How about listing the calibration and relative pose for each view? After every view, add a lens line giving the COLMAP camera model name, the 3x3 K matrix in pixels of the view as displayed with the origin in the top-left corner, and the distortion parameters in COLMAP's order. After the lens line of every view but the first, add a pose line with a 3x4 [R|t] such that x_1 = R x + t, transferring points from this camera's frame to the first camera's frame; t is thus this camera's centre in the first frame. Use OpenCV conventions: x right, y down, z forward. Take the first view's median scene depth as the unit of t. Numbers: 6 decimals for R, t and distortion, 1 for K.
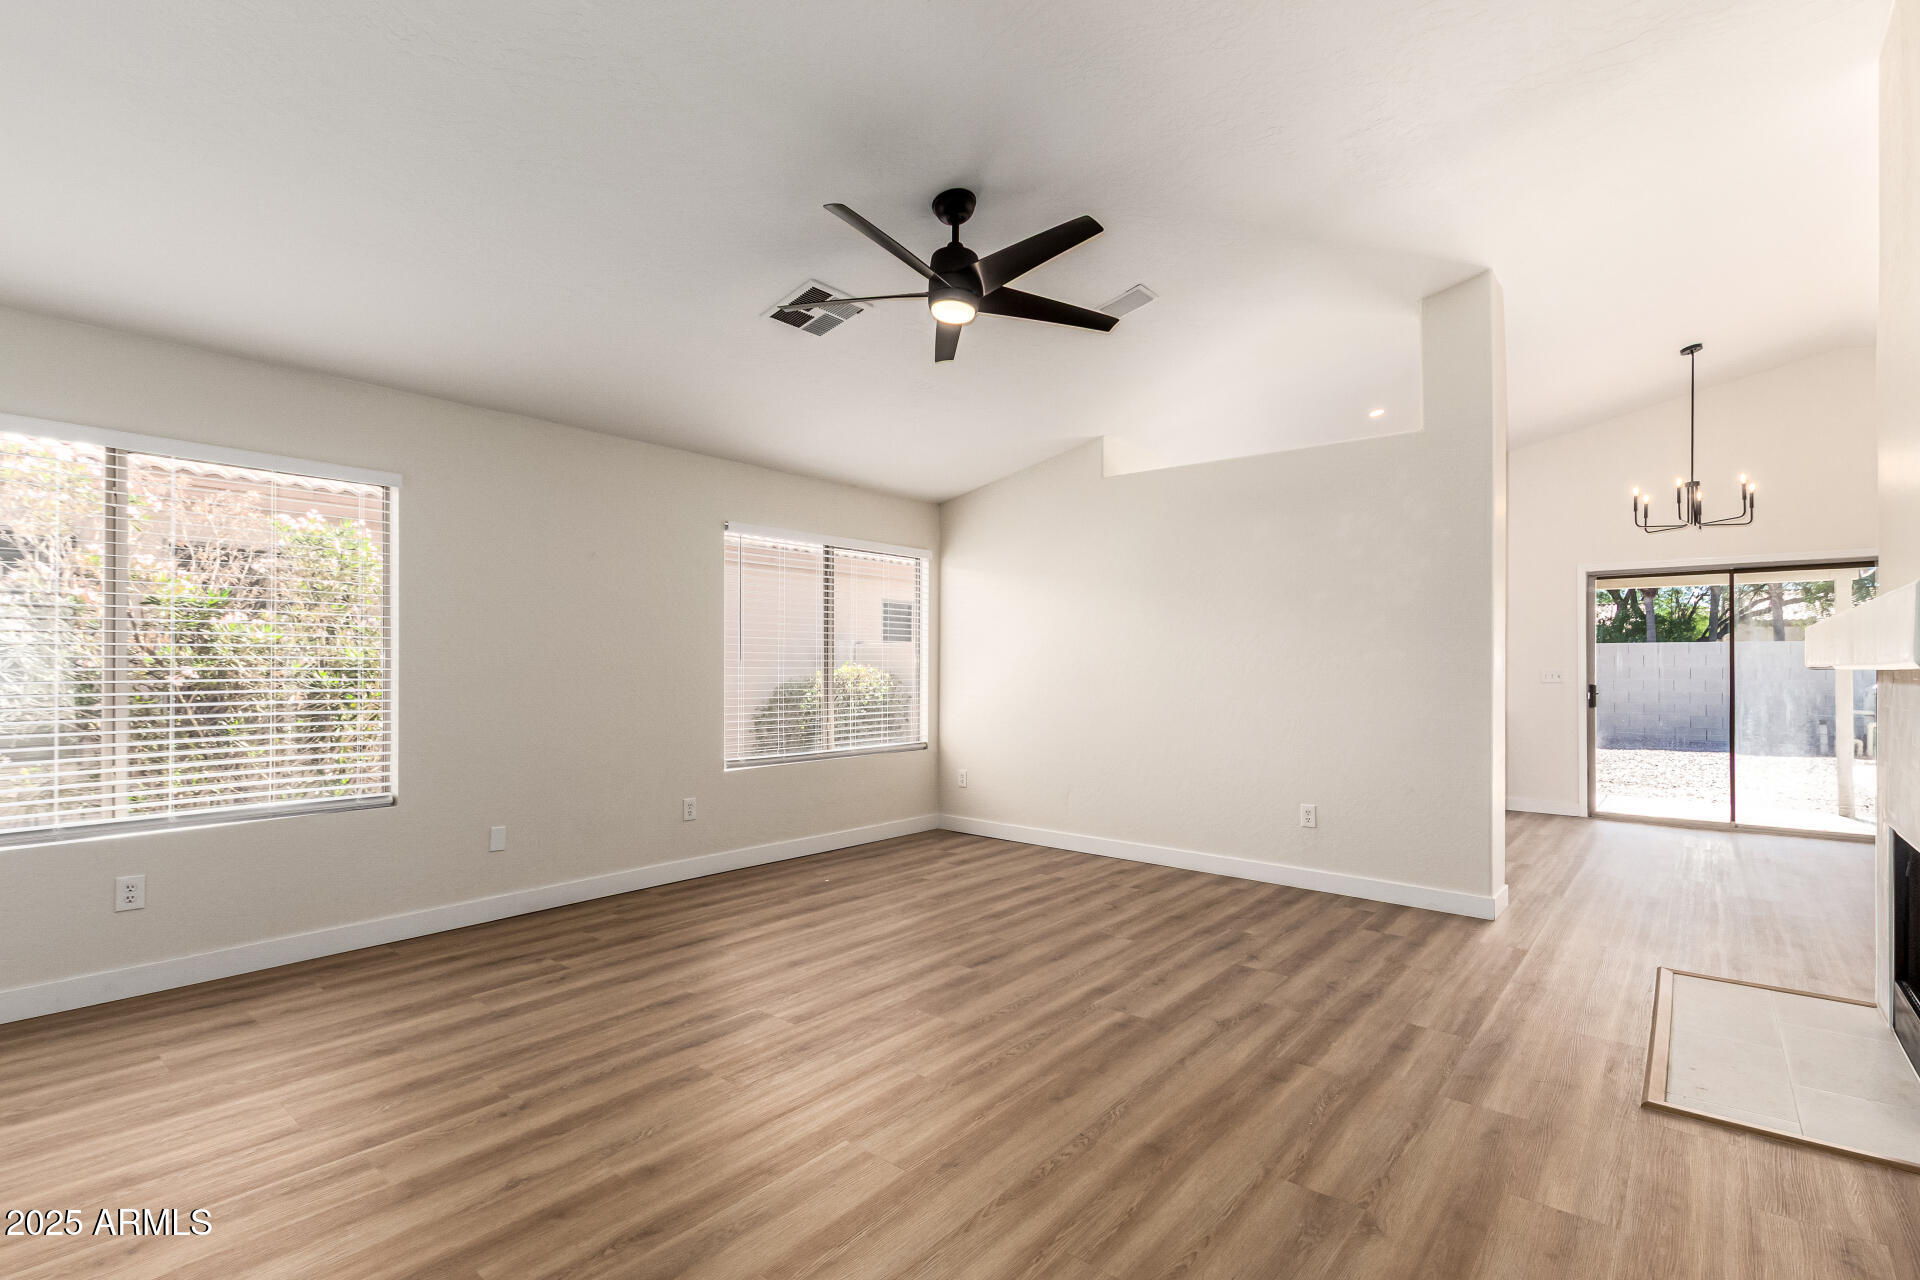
lens RADIAL K [[896.9, 0, 972.7], [0, 896.9, 662.9], [0, 0, 1]] dist [0.003461, 0.000460]
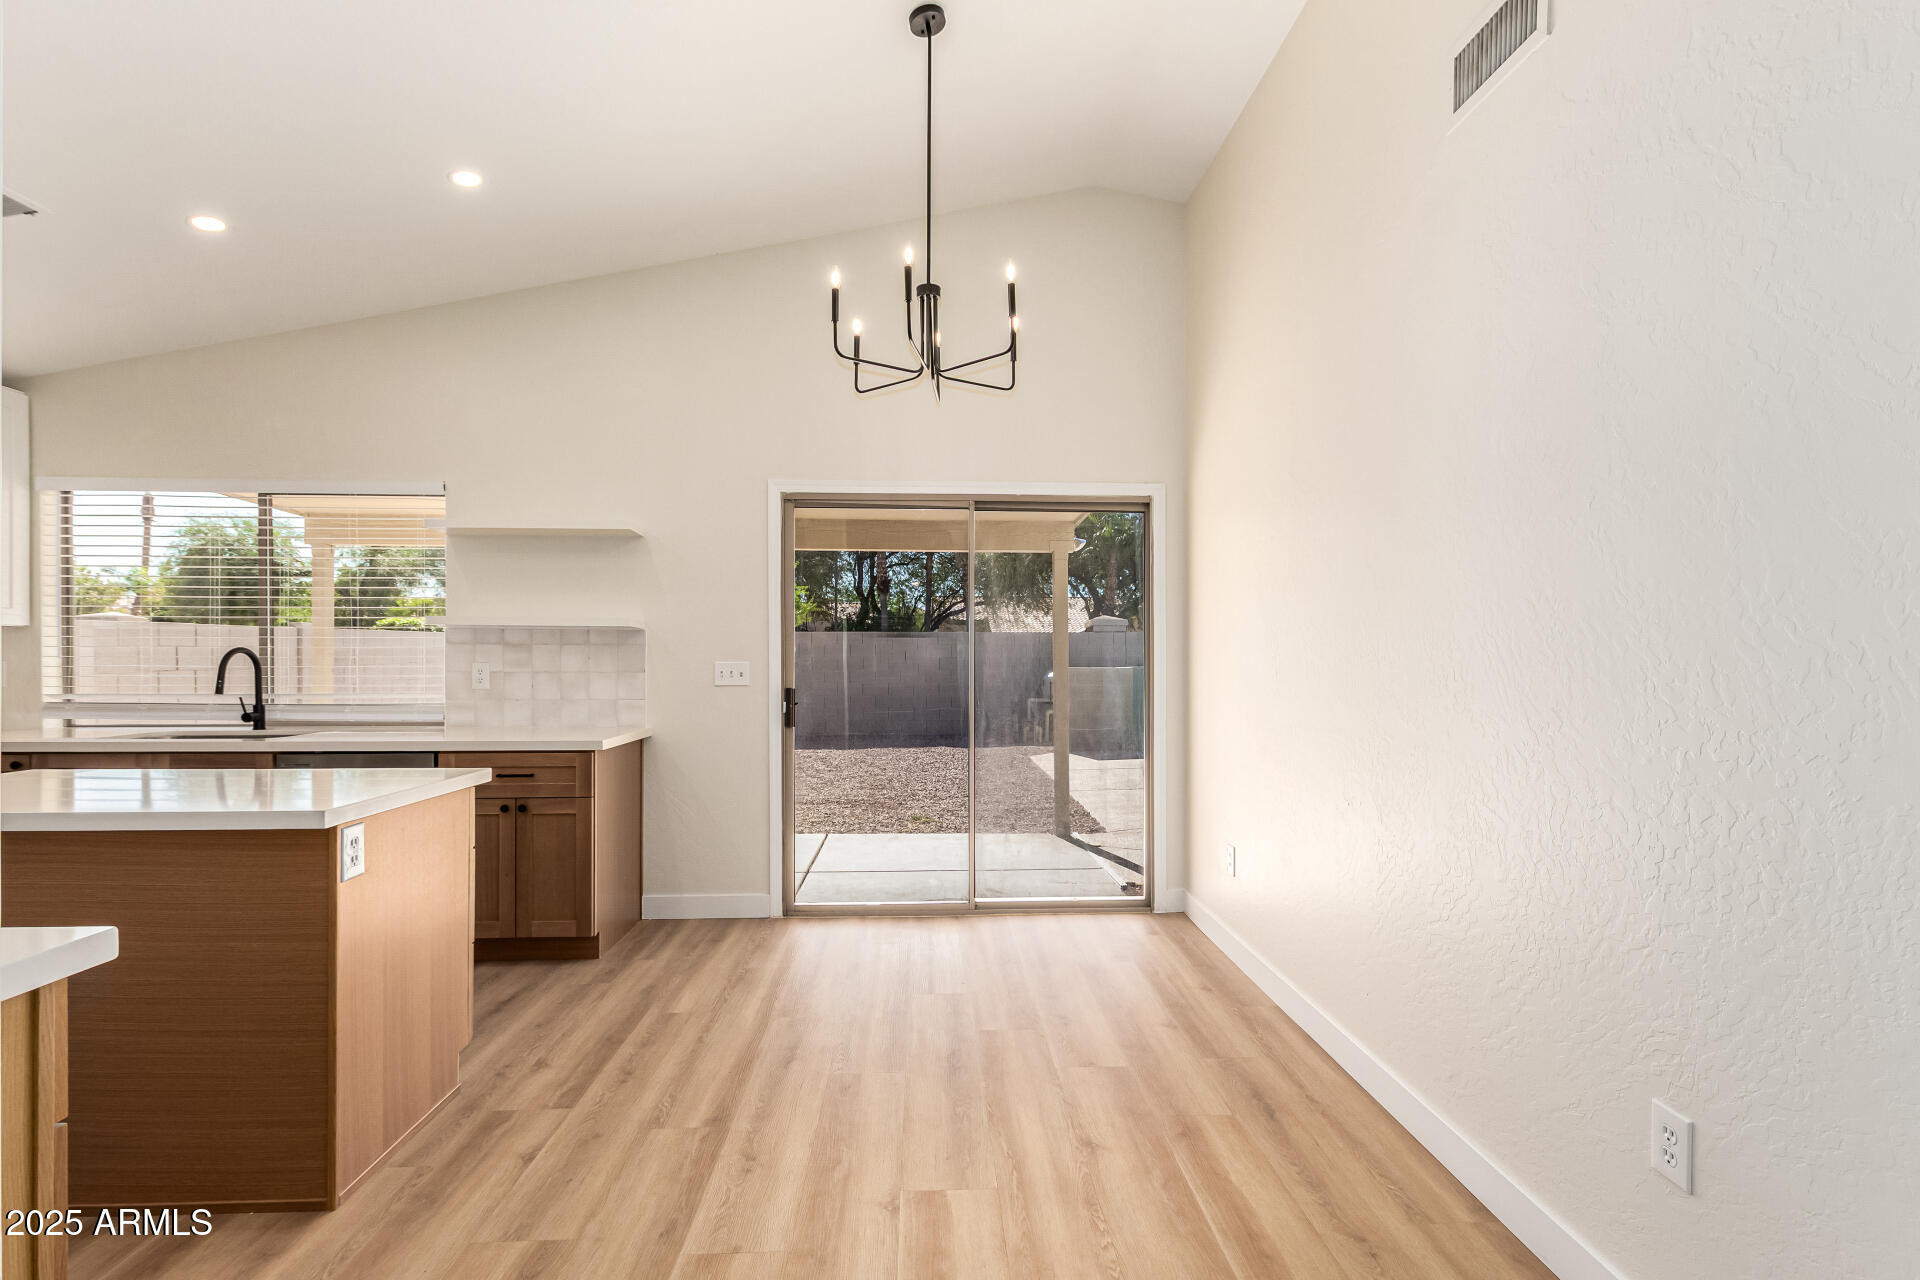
lens RADIAL K [[896.9, 0, 972.7], [0, 896.9, 662.9], [0, 0, 1]] dist [0.003461, 0.000460]
pose [[0.736799, -0.005670, 0.676088, 0.383063], [-0.001139, 0.999953, 0.009628, 0.001952], [-0.676111, -0.007864, 0.736758, 0.491186]]
